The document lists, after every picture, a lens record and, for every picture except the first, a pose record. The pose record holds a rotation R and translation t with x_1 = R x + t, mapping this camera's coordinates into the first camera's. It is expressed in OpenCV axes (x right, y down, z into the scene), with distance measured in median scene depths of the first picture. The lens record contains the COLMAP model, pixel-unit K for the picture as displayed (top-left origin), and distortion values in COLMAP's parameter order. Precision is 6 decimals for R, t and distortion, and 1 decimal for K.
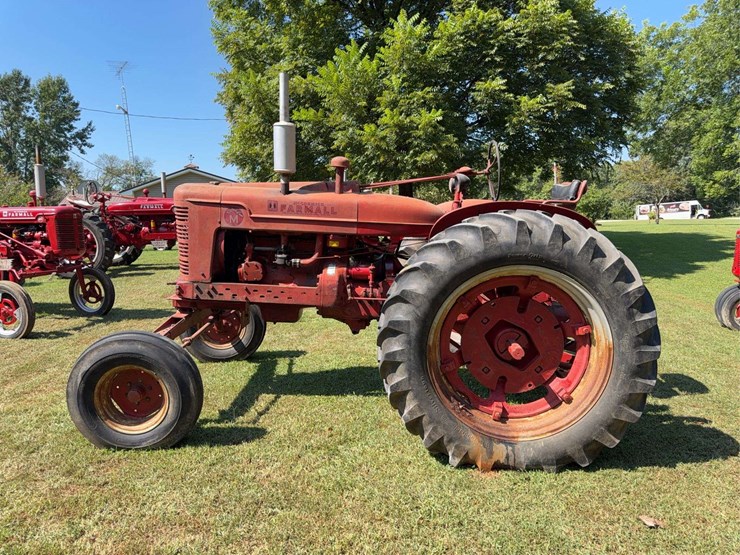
lens RADIAL K [[532.3, 0, 366.6], [0, 532.3, 274.3], [0, 0, 1]] dist [0.095883, -0.167835]
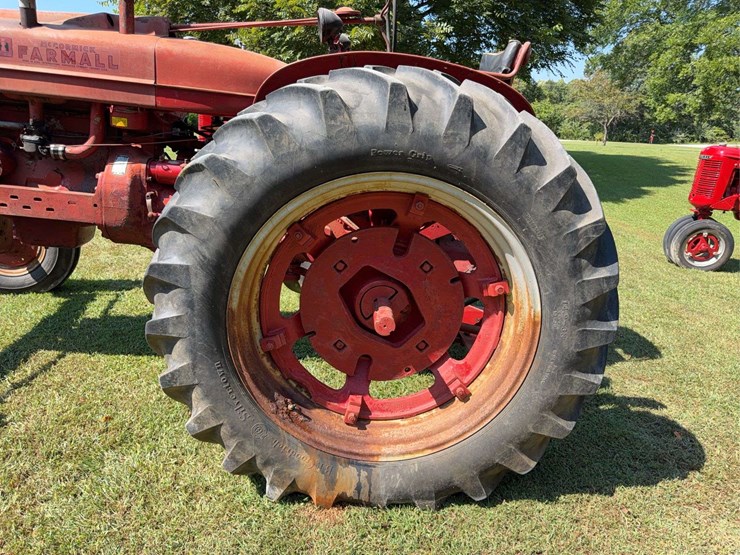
lens RADIAL K [[527.2, 0, 371.7], [0, 527.2, 276.6], [0, 0, 1]] dist [0.092694, -0.117129]
pose [[0.993543, 0.032386, 0.108739, 0.193810], [-0.050325, 0.984752, 0.166525, -0.000628], [-0.101688, -0.170922, 0.980023, 0.424229]]
